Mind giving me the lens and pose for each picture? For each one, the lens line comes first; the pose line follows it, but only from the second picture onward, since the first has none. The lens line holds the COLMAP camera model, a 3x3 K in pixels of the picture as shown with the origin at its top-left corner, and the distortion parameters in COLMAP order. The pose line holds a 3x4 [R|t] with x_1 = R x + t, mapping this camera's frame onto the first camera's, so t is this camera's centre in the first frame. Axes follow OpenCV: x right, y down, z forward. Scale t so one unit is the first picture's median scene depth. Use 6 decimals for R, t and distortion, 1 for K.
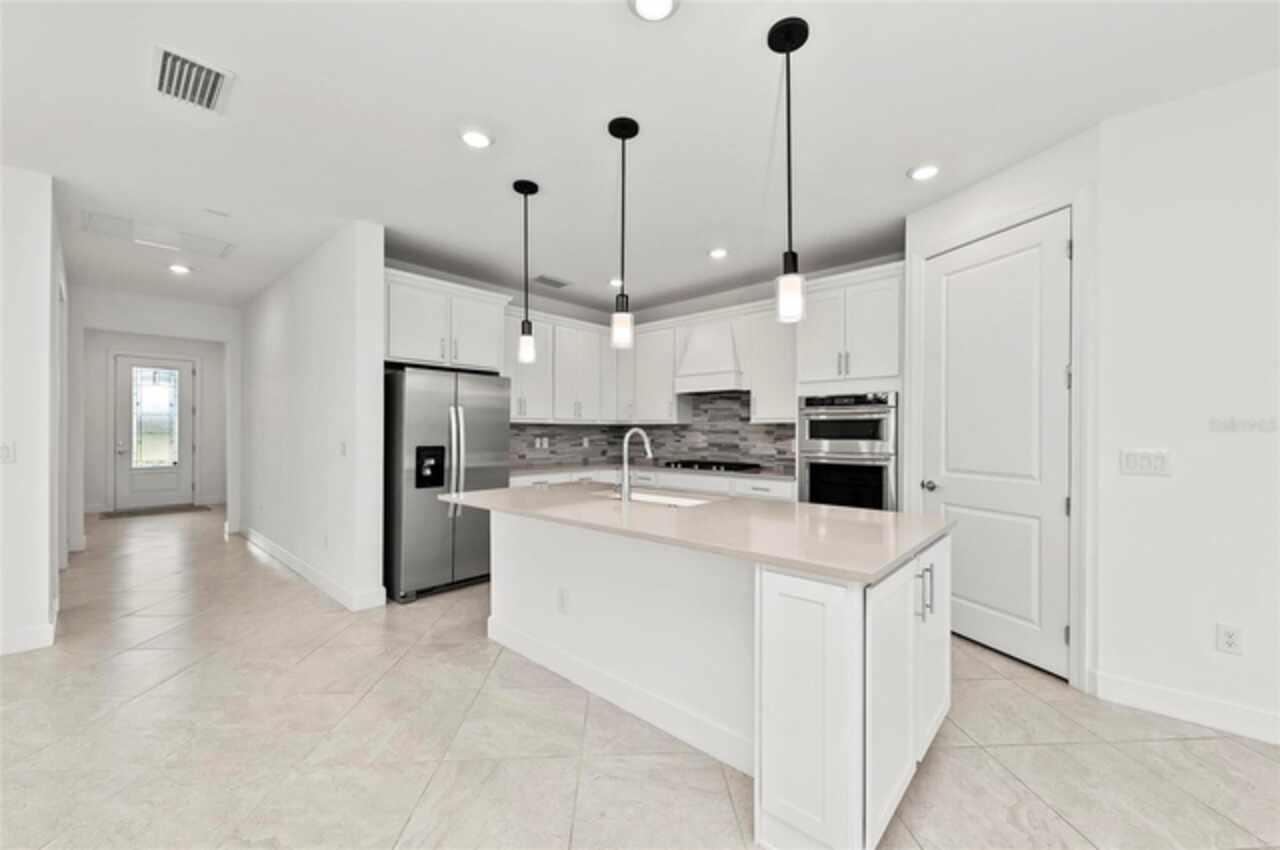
lens RADIAL K [[501.3, 0, 642.2], [0, 501.3, 427.7], [0, 0, 1]] dist [0.012004, -0.006174]
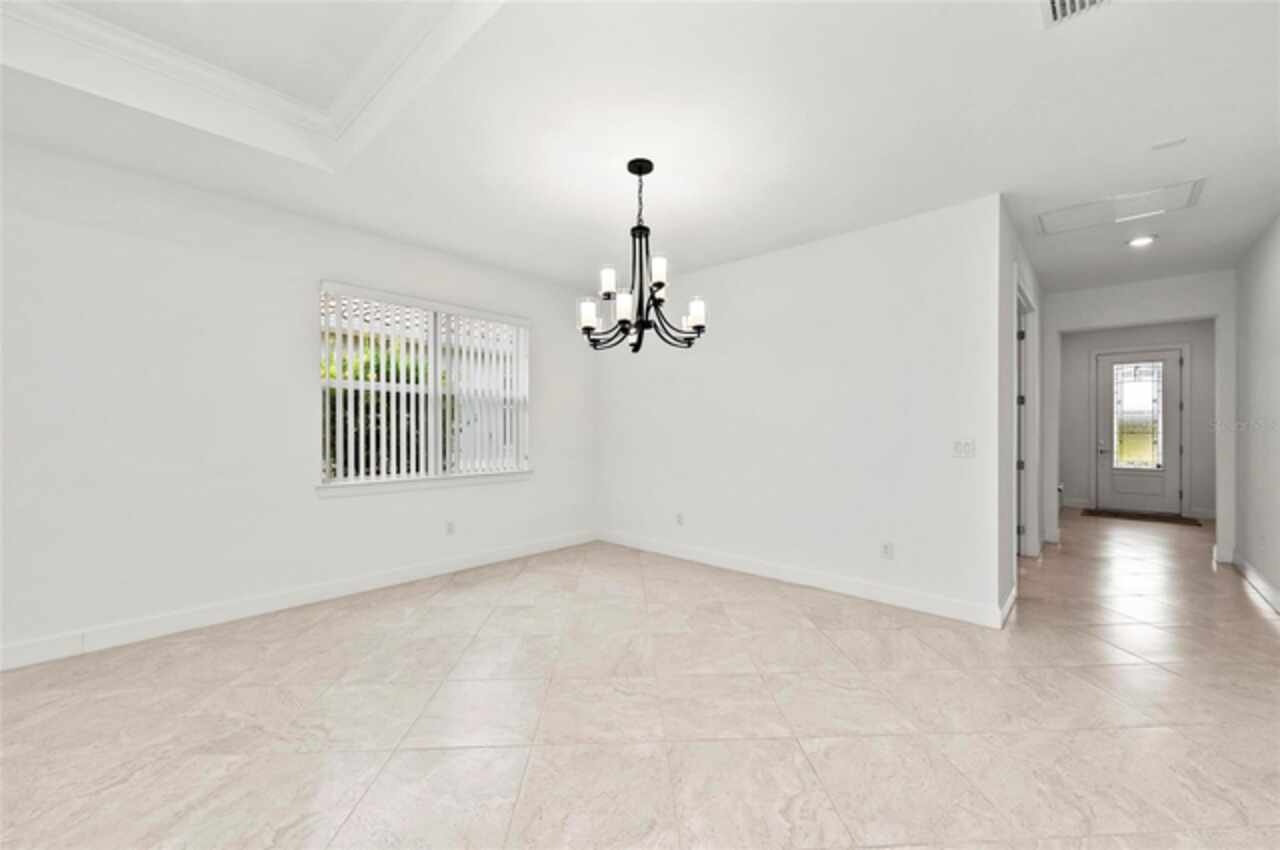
lens RADIAL K [[501.3, 0, 647.9], [0, 501.3, 430.8], [0, 0, 1]] dist [0.012004, -0.006174]
pose [[0.005671, 0.003340, -0.999978, -0.057510], [0.005105, 0.999981, 0.003369, 0.000048], [0.999971, -0.005124, 0.005653, 0.139749]]
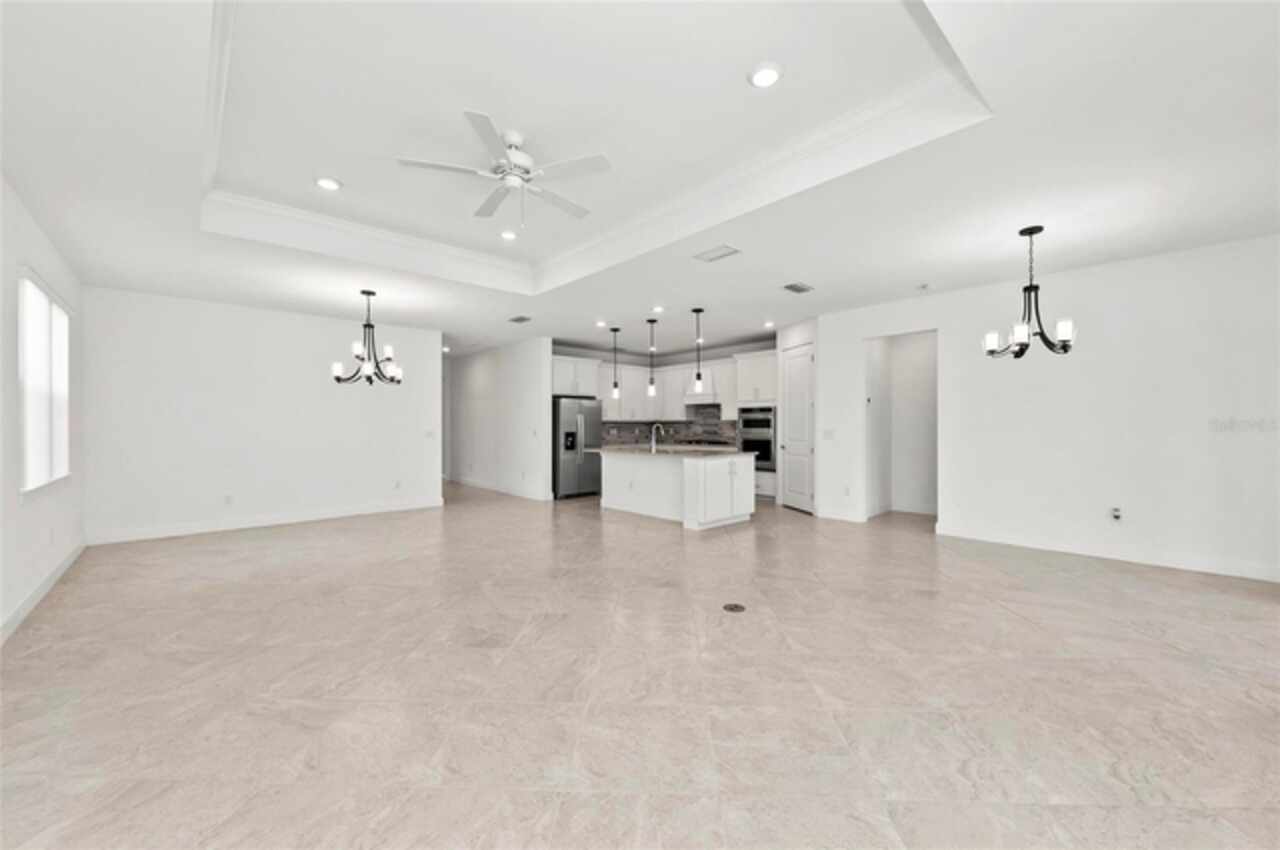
lens RADIAL K [[501.3, 0, 644.4], [0, 501.3, 424.1], [0, 0, 1]] dist [0.012004, -0.006174]
pose [[0.996211, -0.006481, -0.086729, 0.080076], [0.007003, 0.999959, 0.005727, -0.006907], [0.086689, -0.006312, 0.996215, -0.902476]]
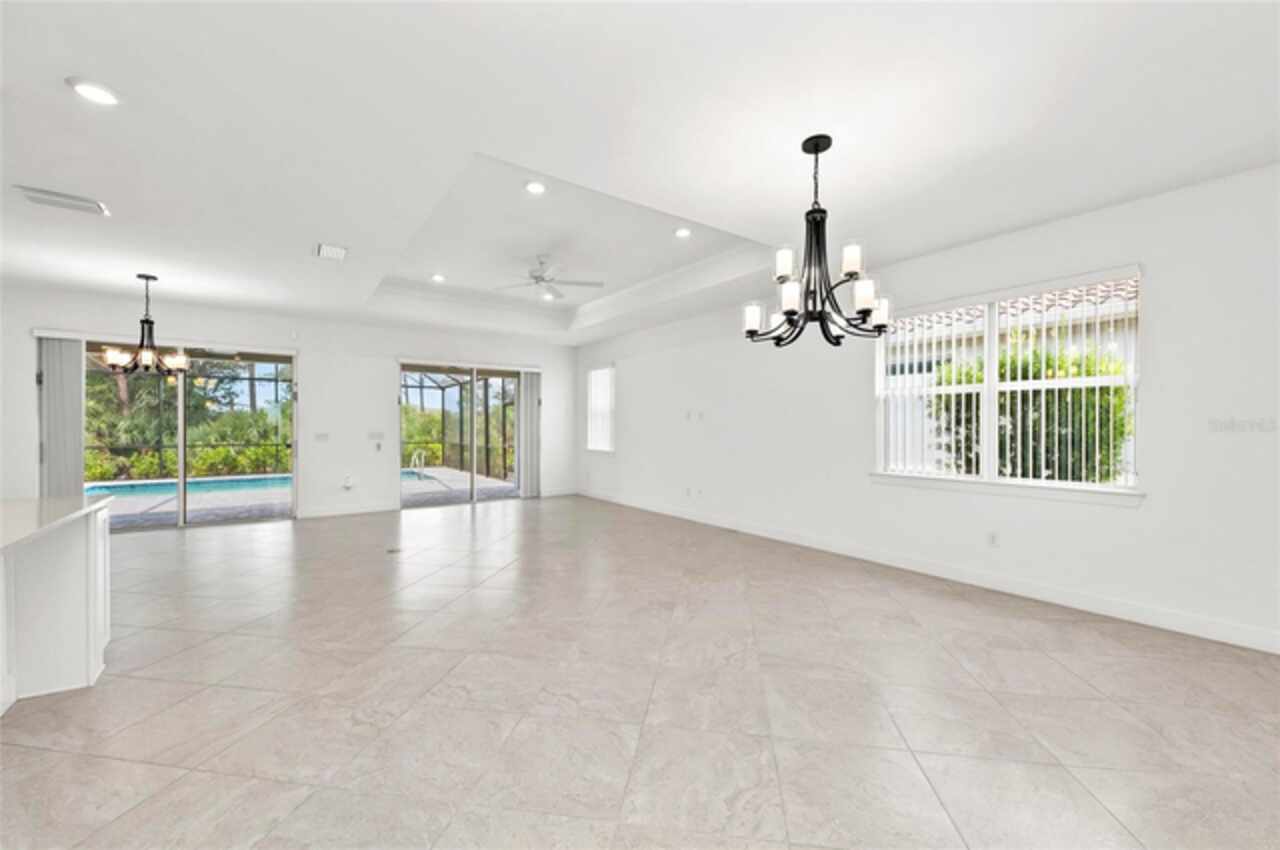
lens RADIAL K [[501.3, 0, 646.0], [0, 501.3, 429.0], [0, 0, 1]] dist [0.012004, -0.006174]
pose [[-0.981382, -0.005921, 0.191975, -0.540267], [-0.006608, 0.999974, -0.002940, 0.002368], [-0.191952, -0.004154, -0.981395, 0.671109]]
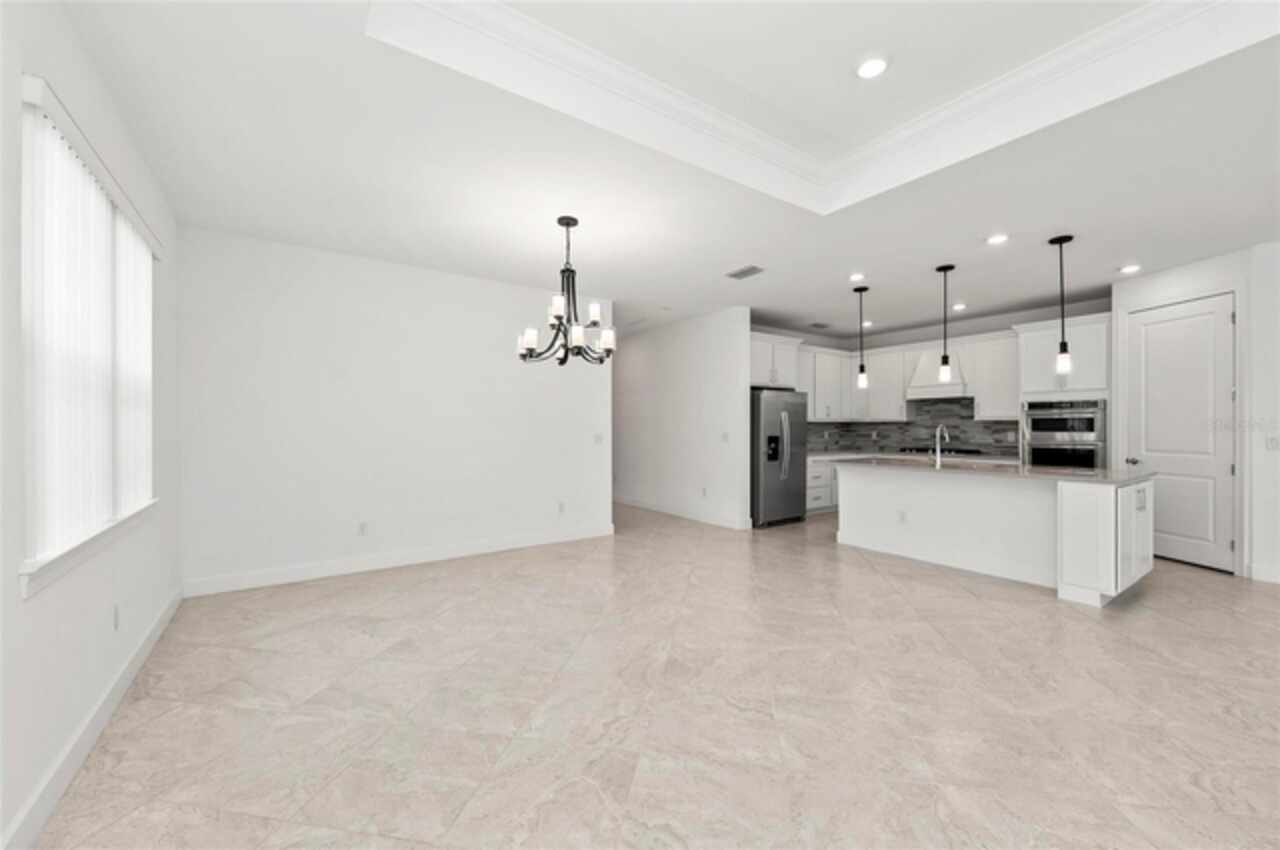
lens RADIAL K [[501.3, 0, 641.7], [0, 501.3, 425.3], [0, 0, 1]] dist [0.012004, -0.006174]
pose [[0.975920, -0.005207, -0.218066, -0.355953], [0.005974, 0.999978, 0.002857, -0.004755], [0.218047, -0.004091, 0.975930, -0.532274]]
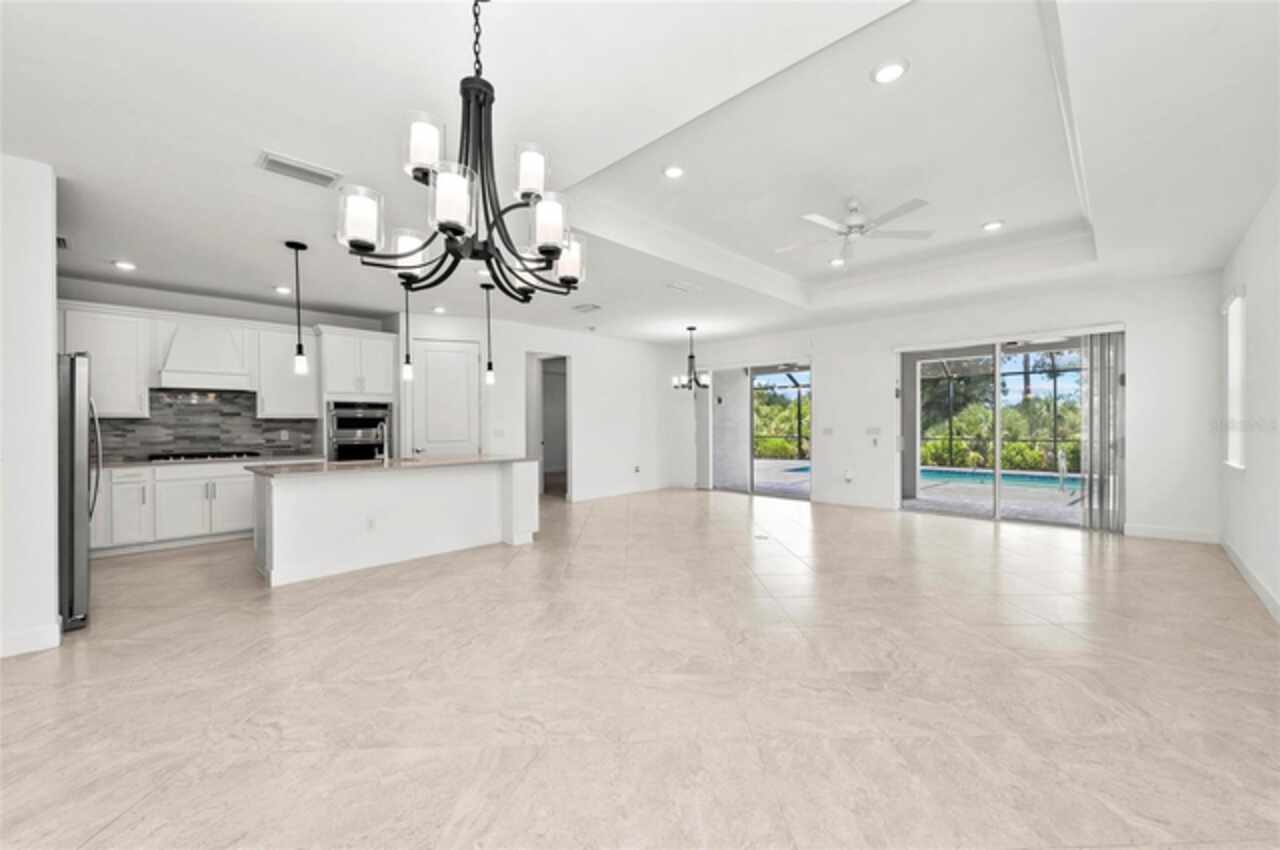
lens RADIAL K [[501.3, 0, 645.6], [0, 501.3, 425.6], [0, 0, 1]] dist [0.012004, -0.006174]
pose [[0.012690, -0.007433, 0.999892, -0.940621], [-0.002217, 0.999970, 0.007461, -0.001723], [-0.999917, -0.002311, 0.012673, 0.021651]]
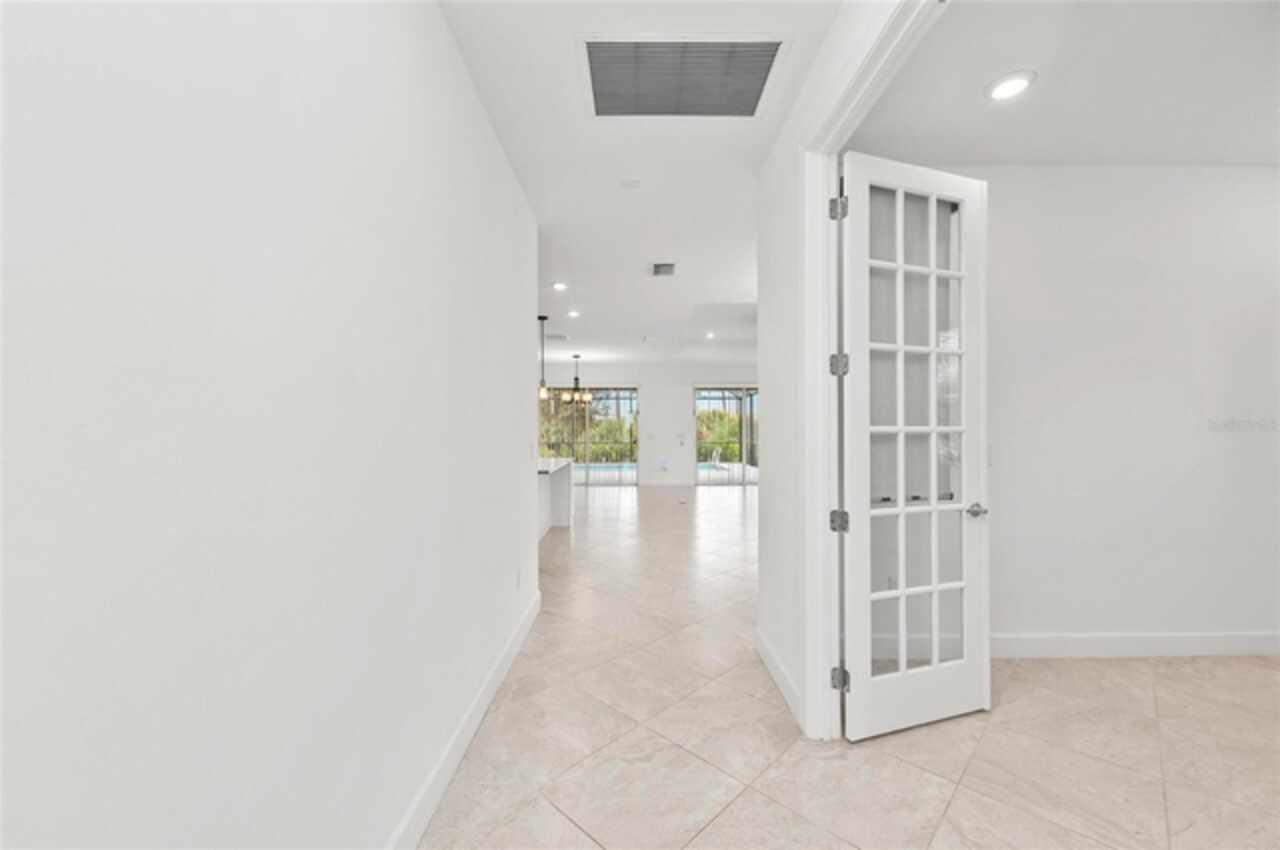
lens RADIAL K [[501.3, 0, 643.0], [0, 501.3, 425.5], [0, 0, 1]] dist [0.012004, -0.006174]
pose [[-0.692262, 0.004638, 0.721631, -0.995920], [-0.006533, 0.999898, -0.012694, 0.005897], [-0.721616, -0.013501, -0.692162, 1.065430]]
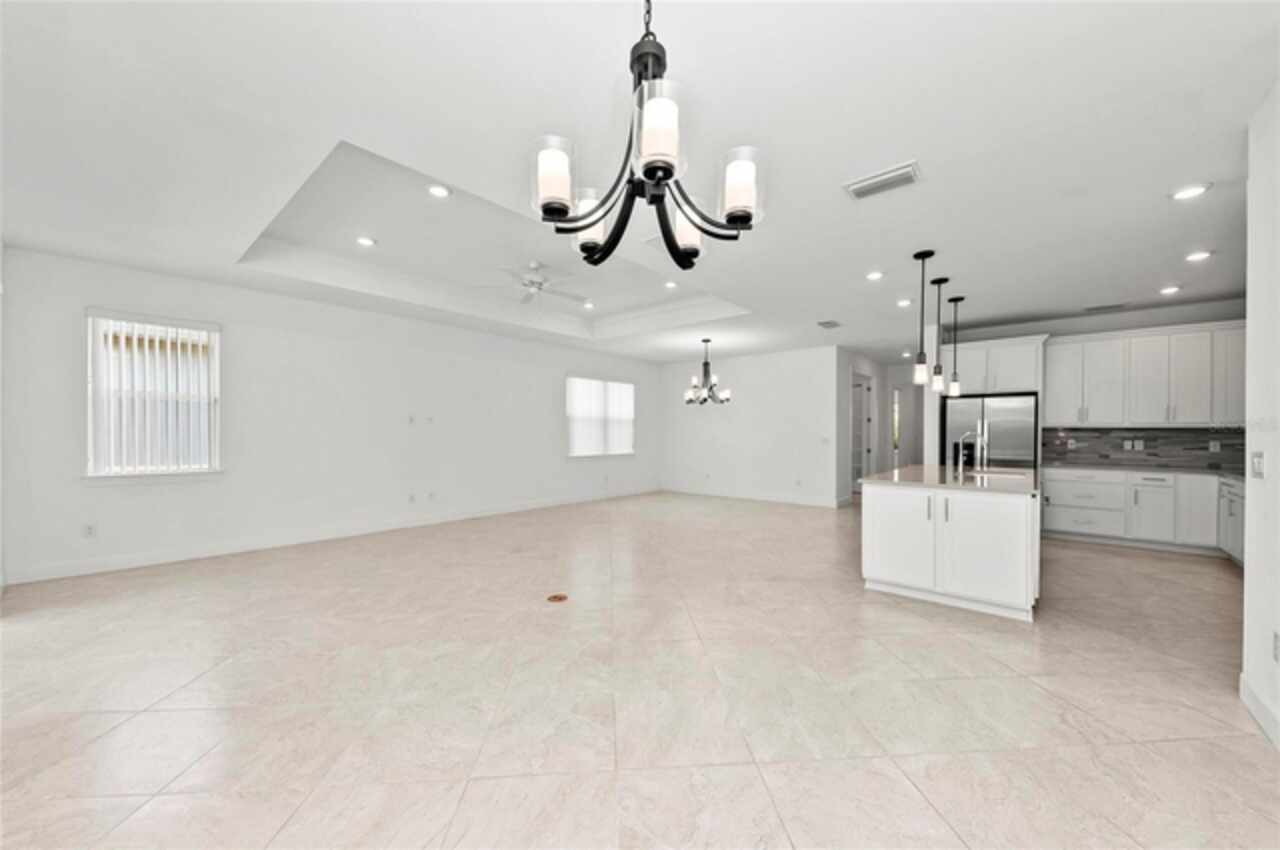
lens RADIAL K [[467.8, 0, 641.8], [0, 467.8, 429.5], [0, 0, 1]] dist [0.000622, -0.001323]
pose [[0.029909, -0.008291, -0.999518, 0.847171], [0.004320, 0.999957, -0.008165, -0.000034], [0.999543, -0.004074, 0.029944, -0.111073]]
